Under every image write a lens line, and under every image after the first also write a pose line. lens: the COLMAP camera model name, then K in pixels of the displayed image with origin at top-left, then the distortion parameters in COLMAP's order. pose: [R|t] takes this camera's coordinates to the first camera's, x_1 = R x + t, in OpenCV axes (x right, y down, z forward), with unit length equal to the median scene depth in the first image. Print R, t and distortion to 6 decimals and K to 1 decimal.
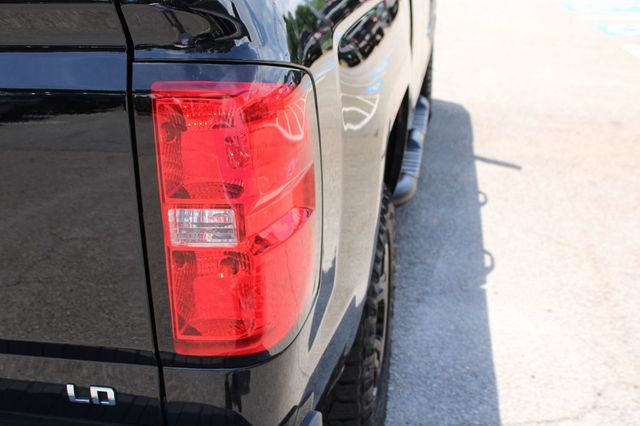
lens RADIAL K [[721.2, 0, 320.0], [0, 721.2, 213.0], [0, 0, 1]] dist [-0.008746, -0.009303]
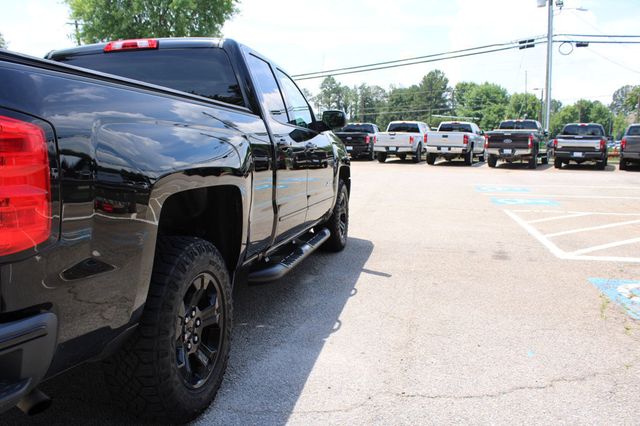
lens RADIAL K [[535.3, 0, 320.0], [0, 535.3, 213.0], [0, 0, 1]] dist [-0.170381, 0.154667]
pose [[0.999496, 0.015355, -0.027790, 0.251242], [-0.021758, 0.968694, -0.247301, 0.124347], [0.023122, 0.247781, 0.968540, -0.095098]]
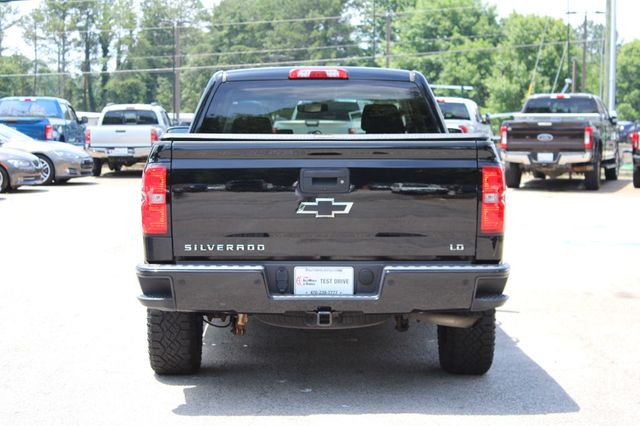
lens RADIAL K [[1368.0, 0, 320.0], [0, 1368.0, 213.0], [0, 0, 1]] dist [0.076677, -0.152577]
pose [[0.981764, 0.001404, 0.190099, -0.808508], [0.058813, 0.948672, -0.310746, 0.770508], [-0.180778, 0.316260, 0.931289, -1.917031]]
